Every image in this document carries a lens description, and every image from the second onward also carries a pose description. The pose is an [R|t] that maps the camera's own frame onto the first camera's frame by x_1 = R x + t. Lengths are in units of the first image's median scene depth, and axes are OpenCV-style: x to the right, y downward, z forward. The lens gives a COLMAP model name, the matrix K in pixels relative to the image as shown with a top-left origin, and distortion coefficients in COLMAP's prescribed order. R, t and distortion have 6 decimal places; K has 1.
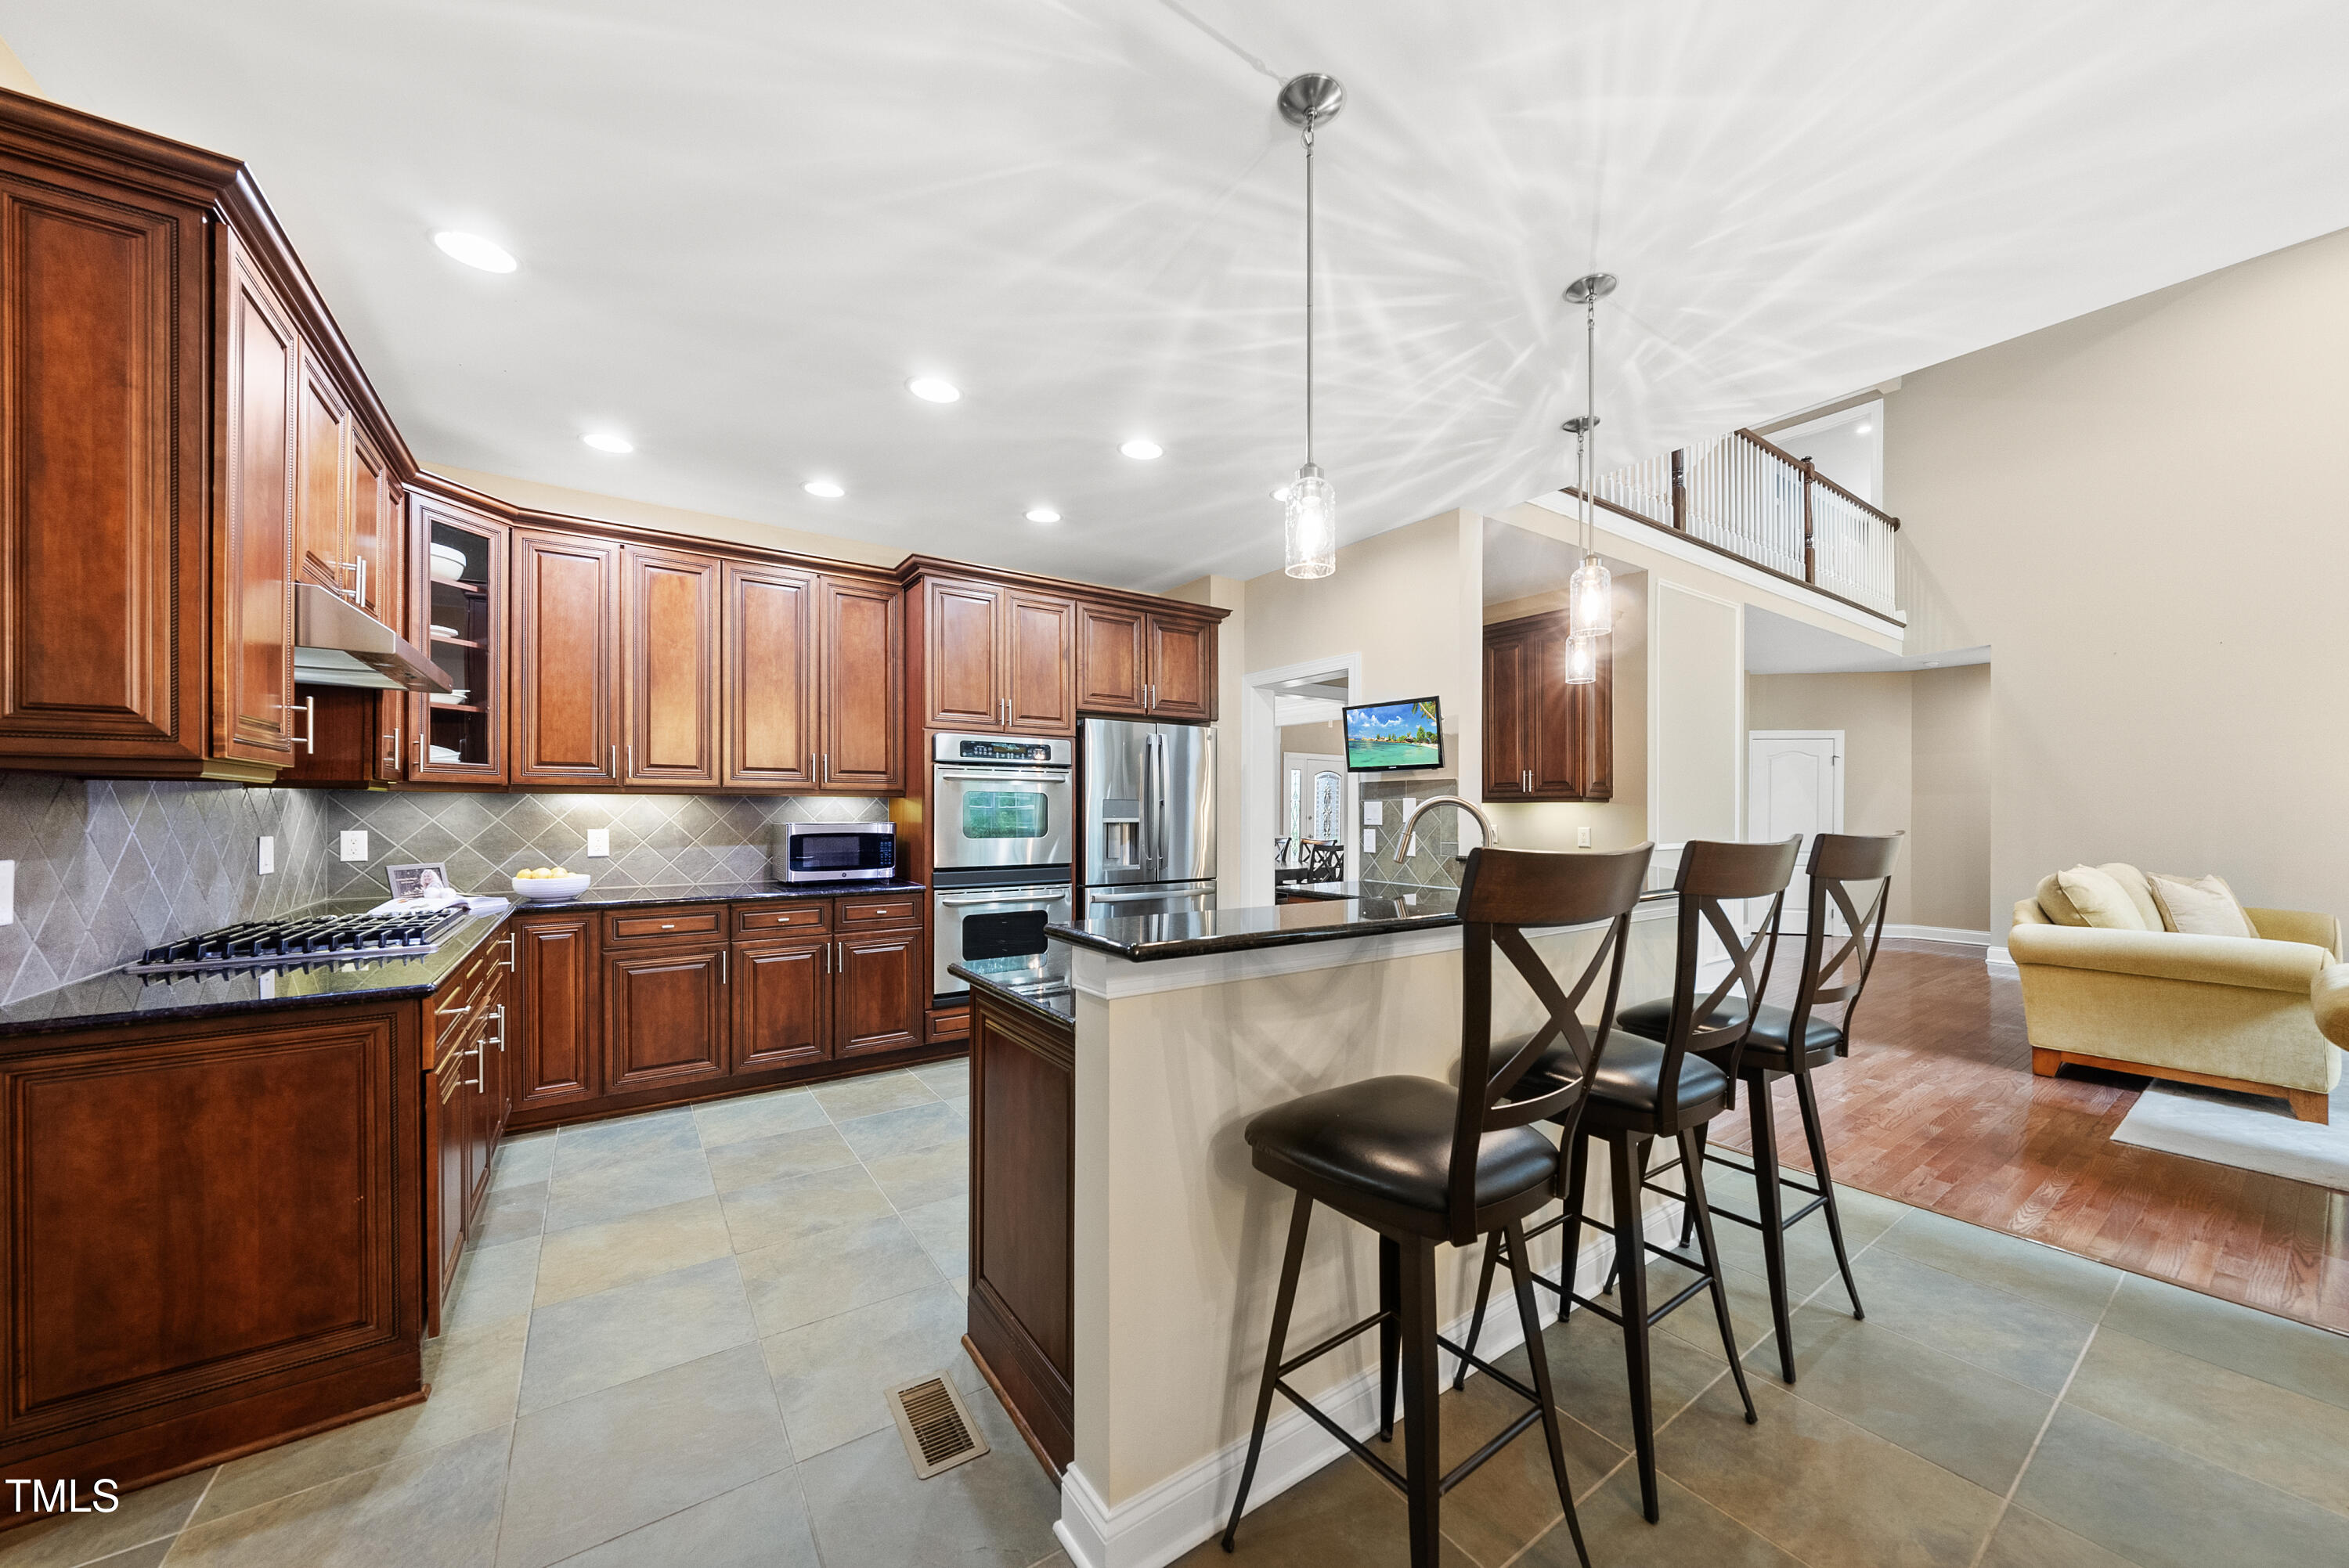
lens RADIAL K [[808.0, 0, 1185.7], [0, 808.0, 800.5], [0, 0, 1]] dist [-0.003043, 0.001125]
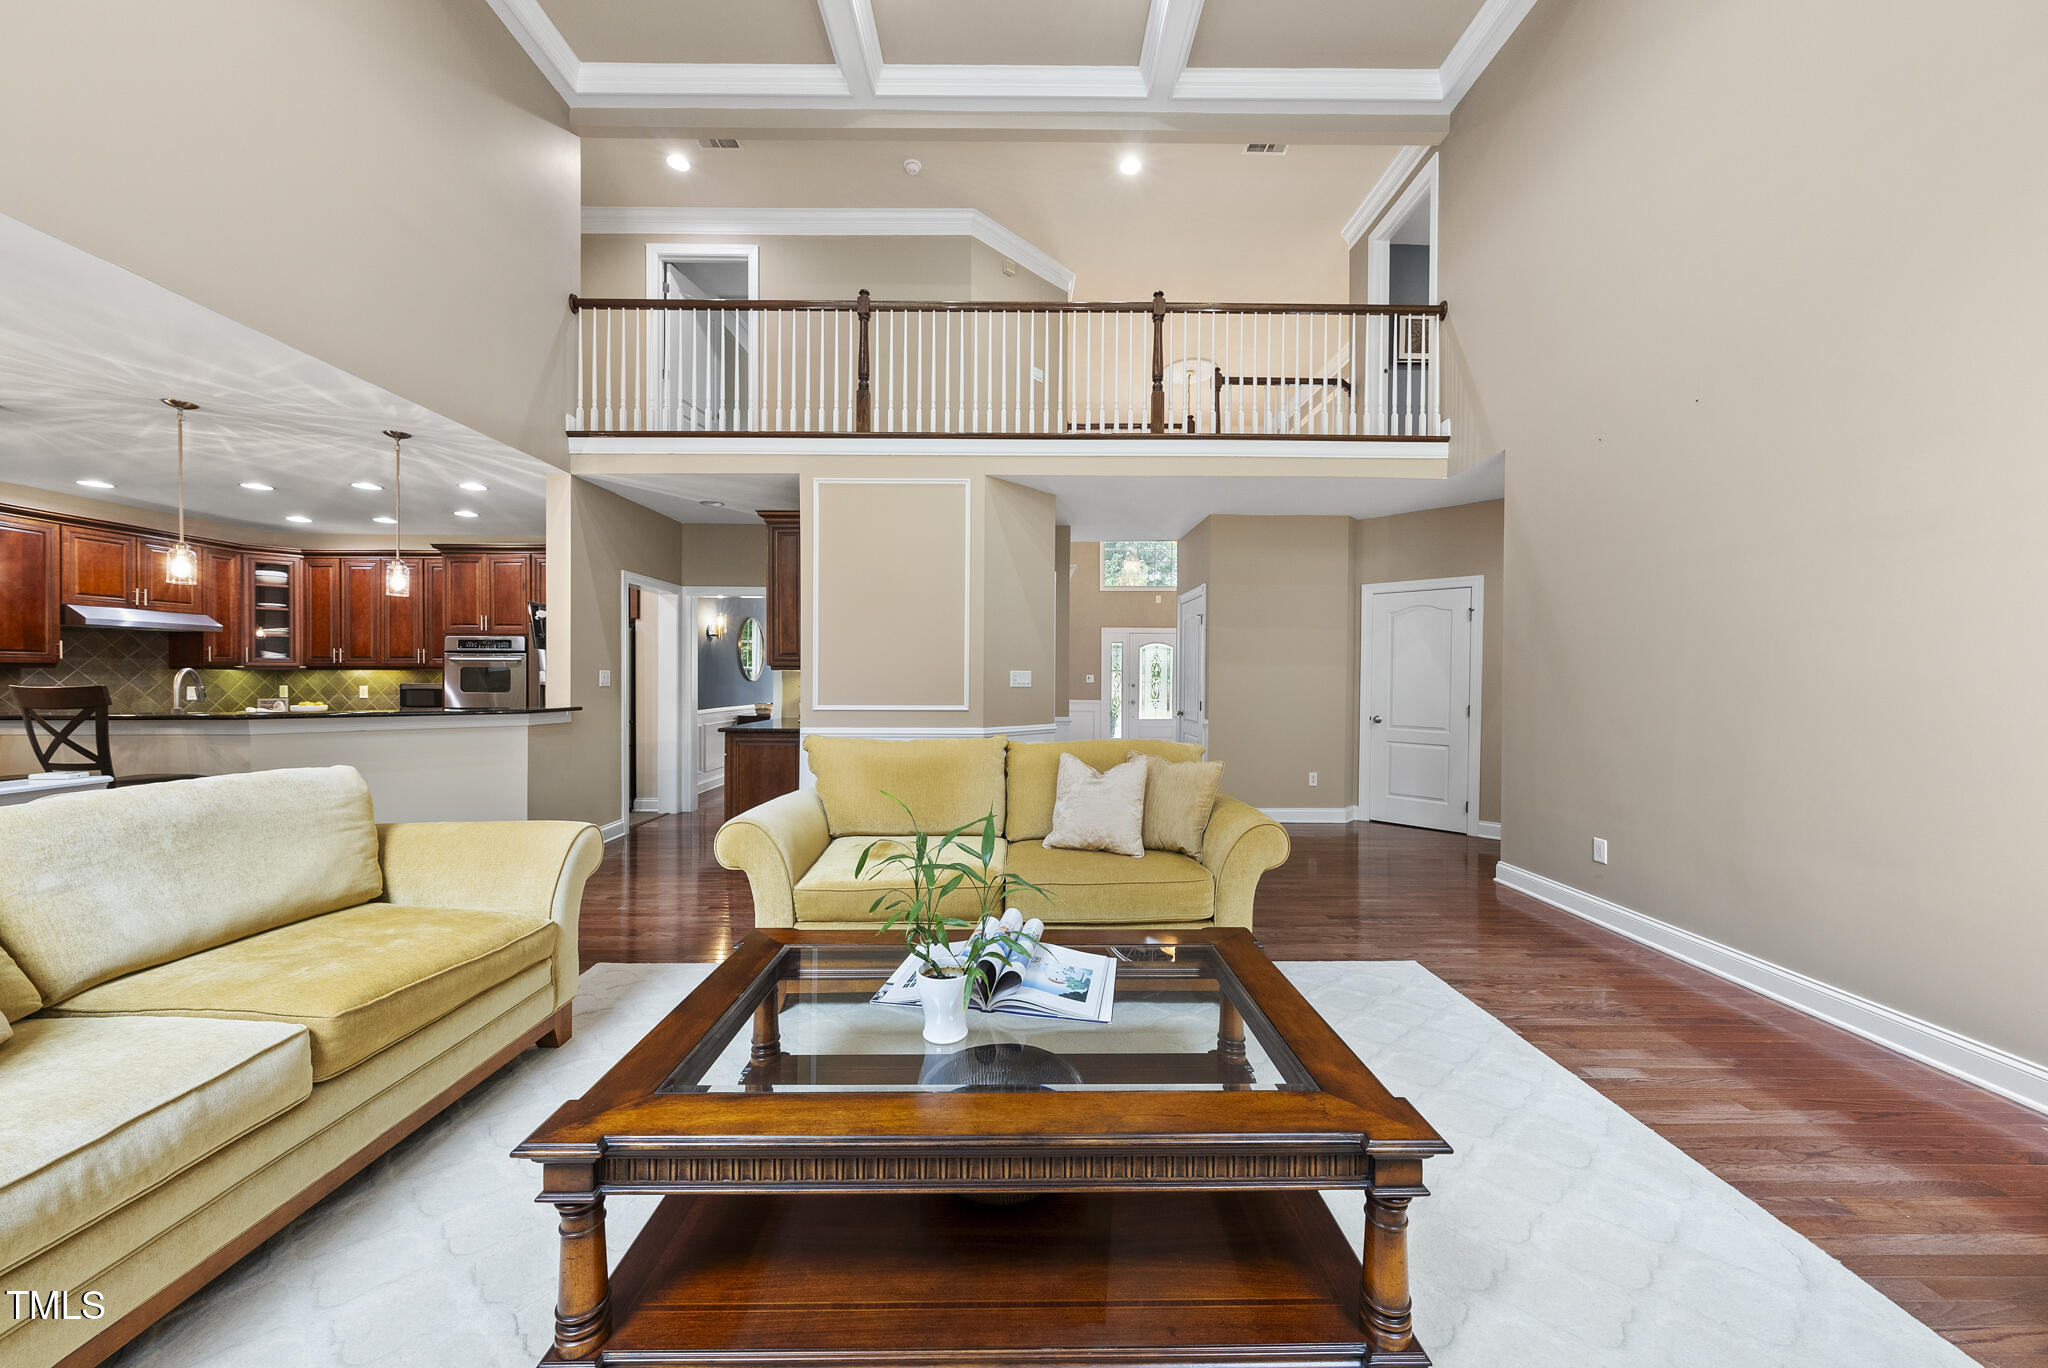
lens RADIAL K [[704.5, 0, 1040.4], [0, 704.5, 679.0], [0, 0, 1]] dist [-0.003043, 0.001125]
pose [[0.833392, 0.000951, -0.552681, 1.842218], [0.005408, 0.999937, 0.009875, 0.007718], [0.552655, -0.011218, 0.833334, 0.432985]]
